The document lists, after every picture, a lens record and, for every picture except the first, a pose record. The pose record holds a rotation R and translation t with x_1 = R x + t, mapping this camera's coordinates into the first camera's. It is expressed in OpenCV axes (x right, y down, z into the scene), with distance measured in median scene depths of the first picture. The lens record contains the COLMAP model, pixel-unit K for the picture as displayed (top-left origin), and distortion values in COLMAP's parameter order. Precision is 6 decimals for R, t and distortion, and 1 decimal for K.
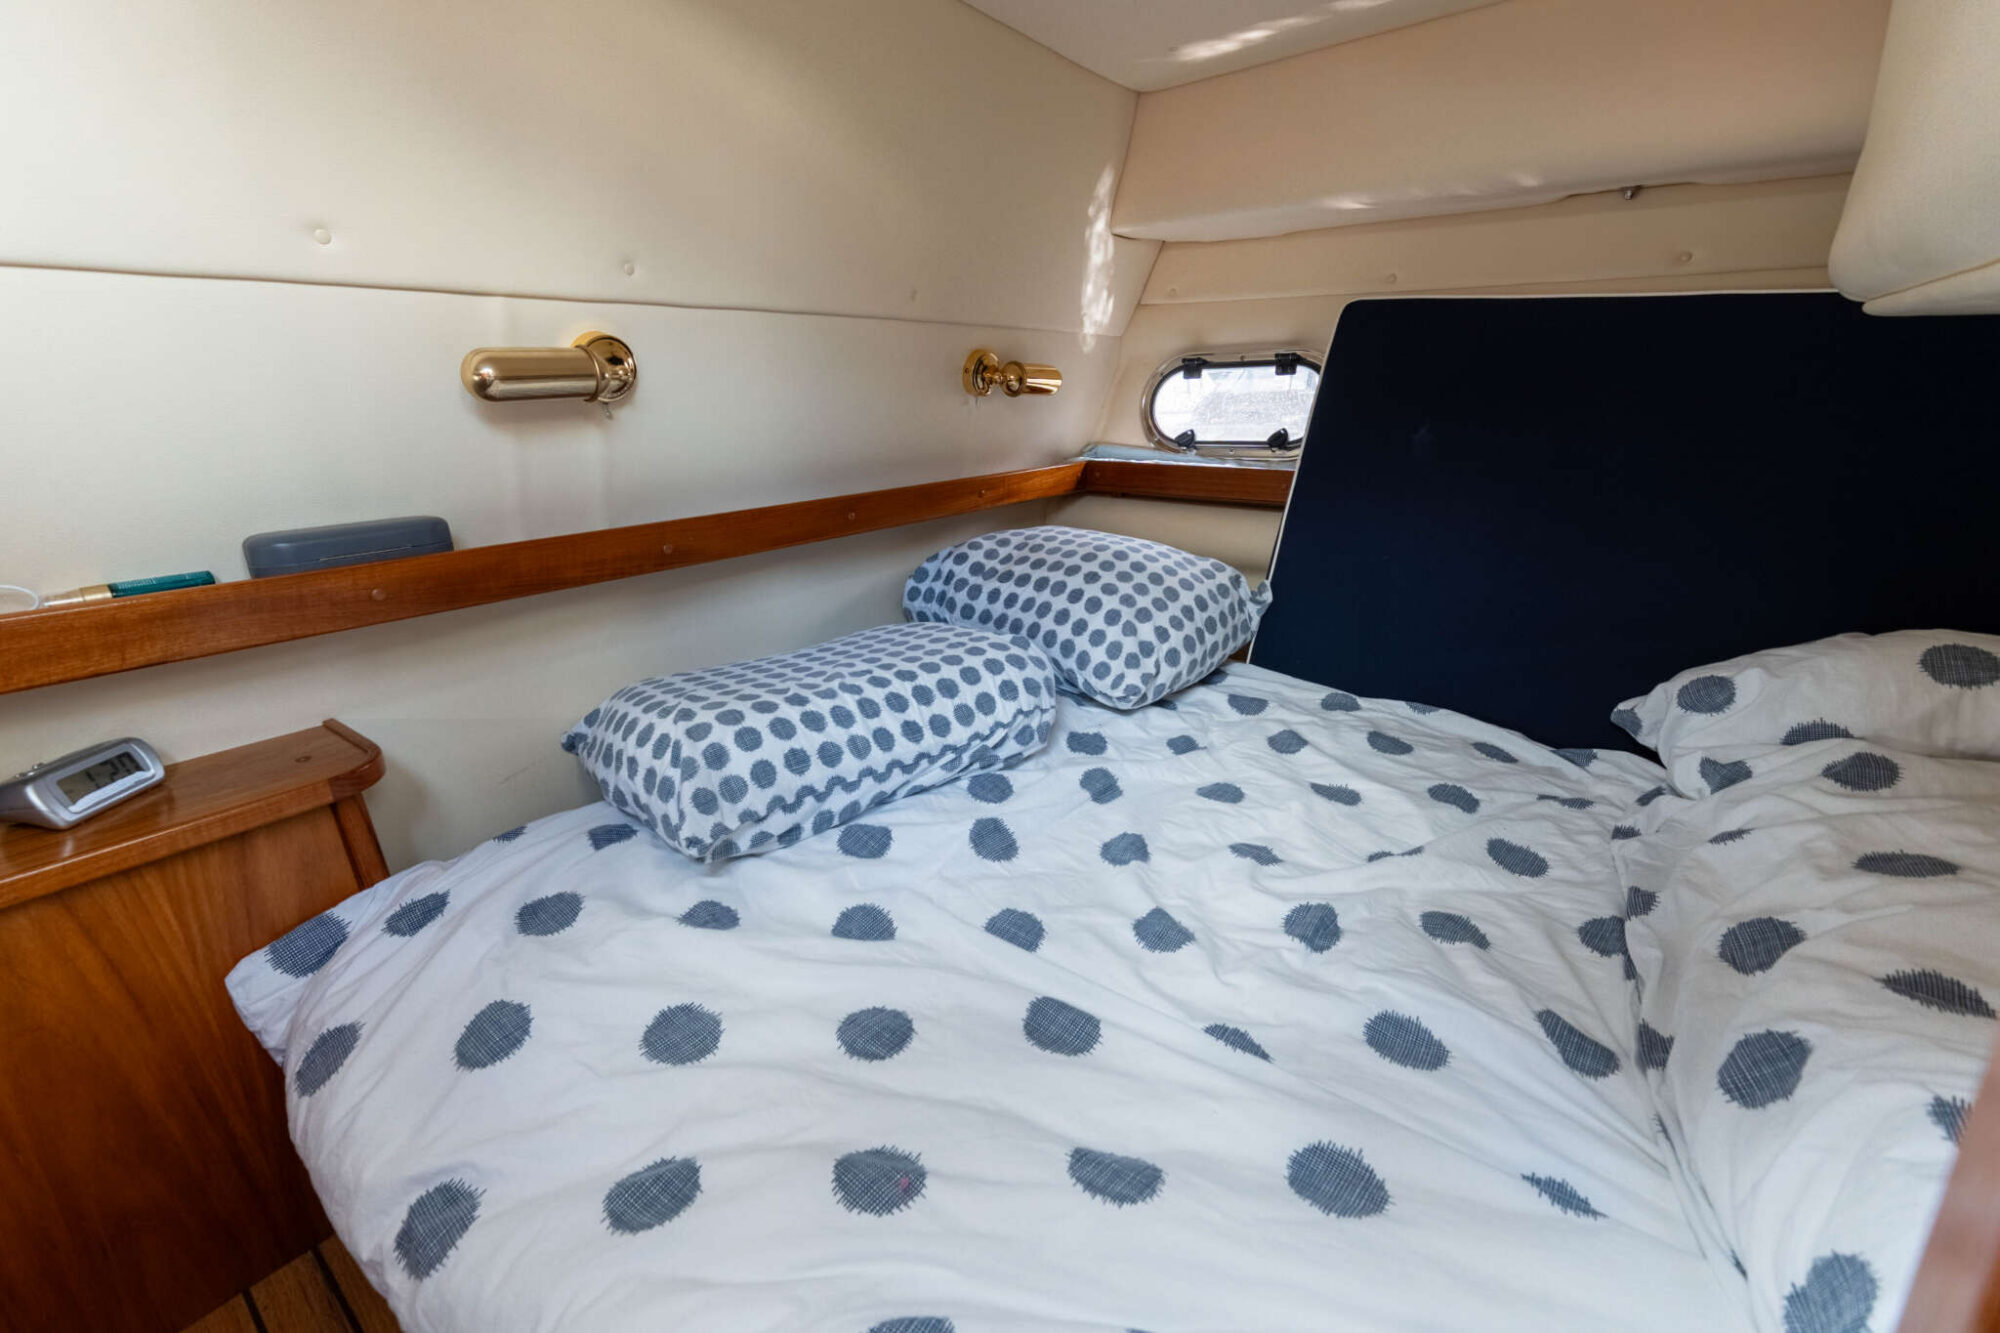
lens RADIAL K [[860.5, 0, 995.3], [0, 860.5, 663.1], [0, 0, 1]] dist [-0.002267, -0.000422]
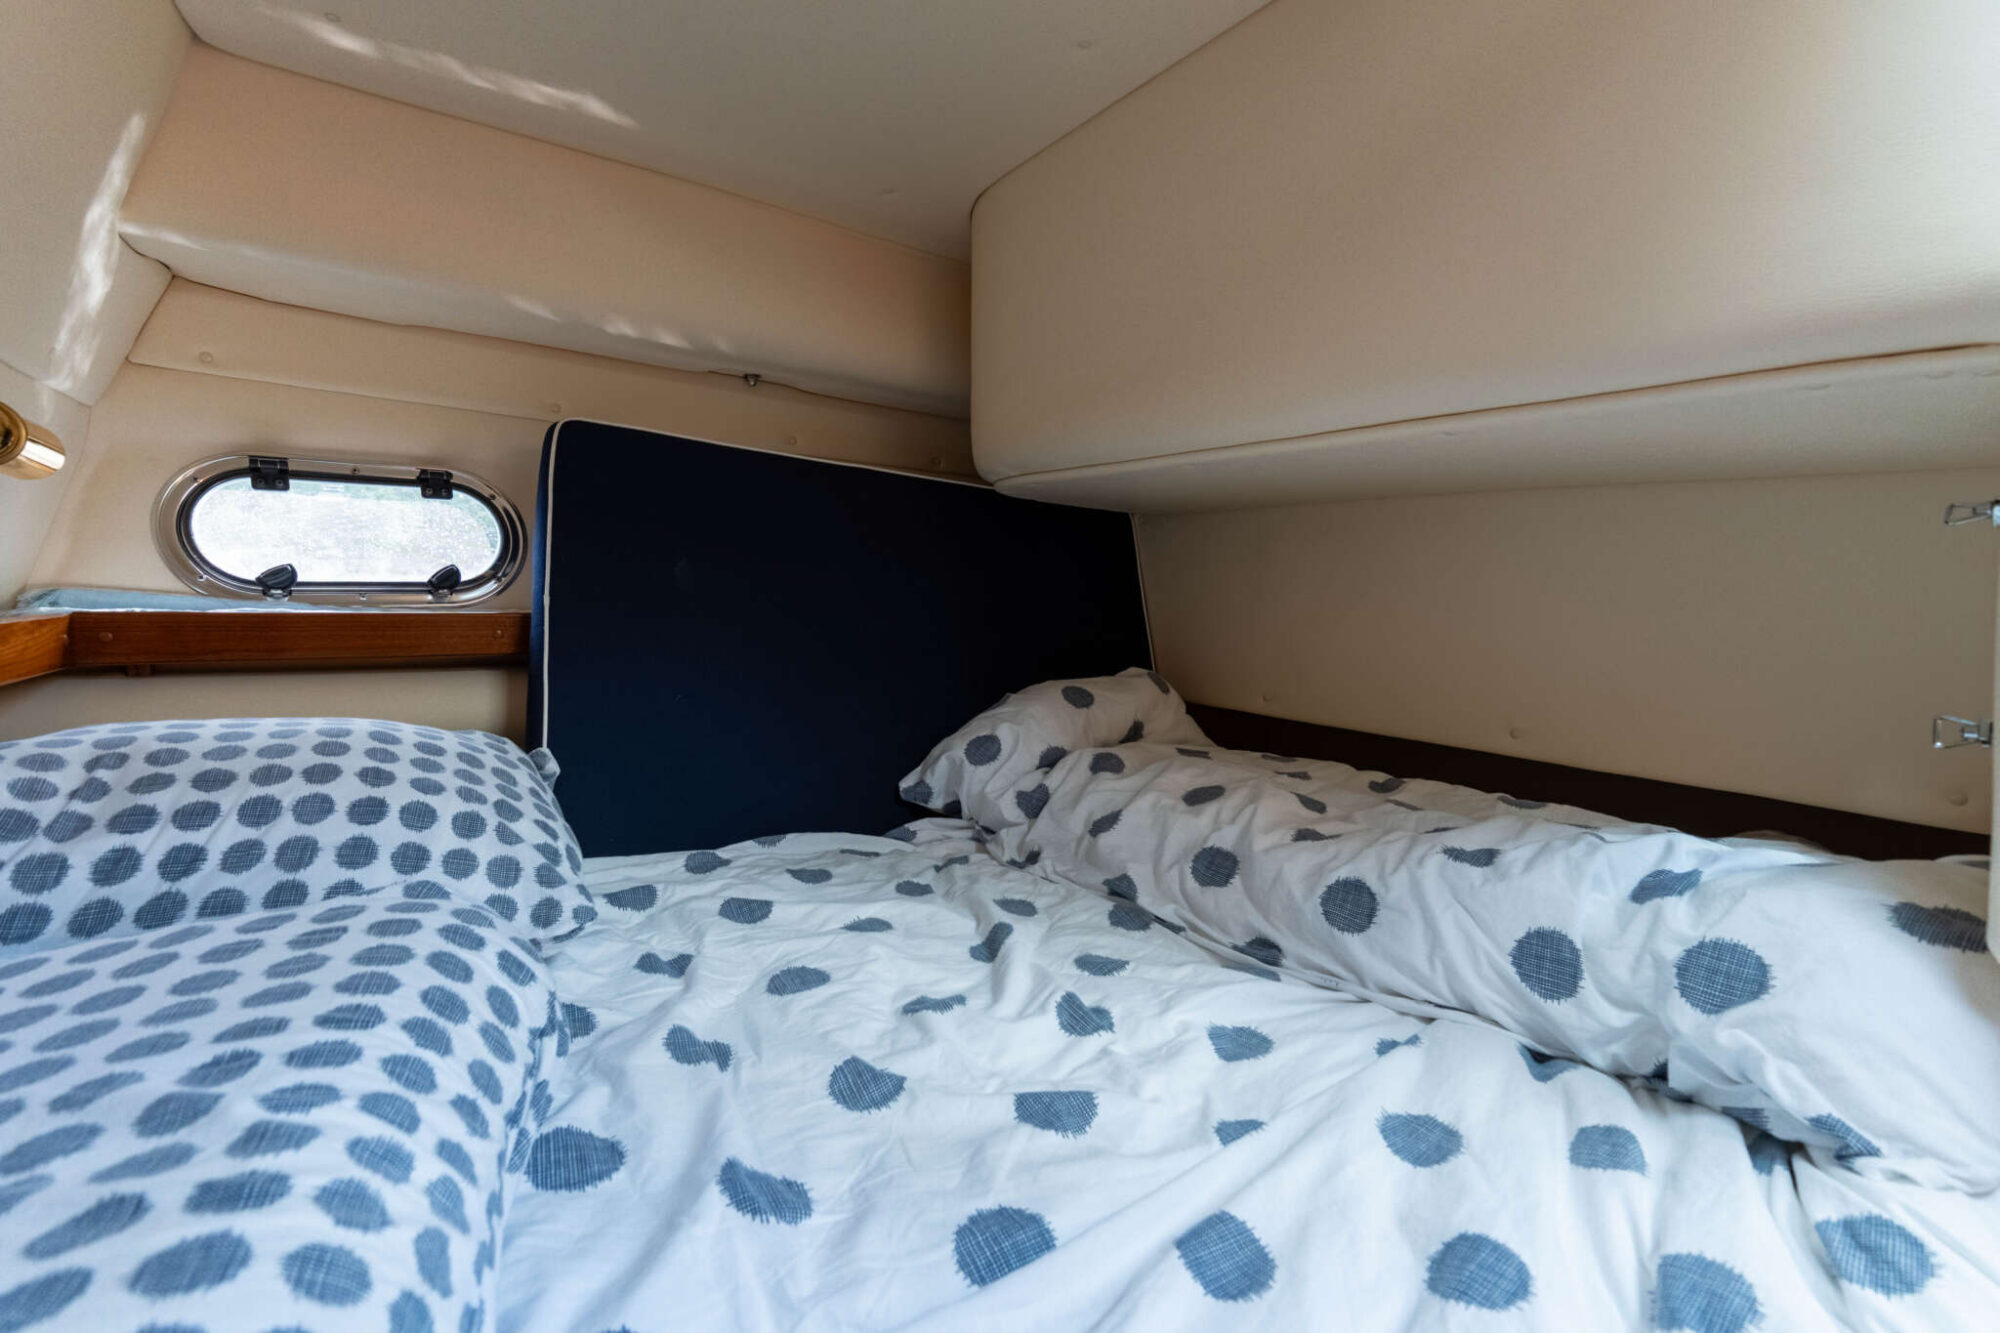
lens RADIAL K [[855.4, 0, 998.1], [0, 855.4, 660.1], [0, 0, 1]] dist [-0.002488, -0.000293]
pose [[0.269198, -0.052839, 0.961634, -0.517599], [0.279353, 0.959851, -0.025461, -0.068953], [-0.921680, 0.275489, 0.273150, 0.697671]]
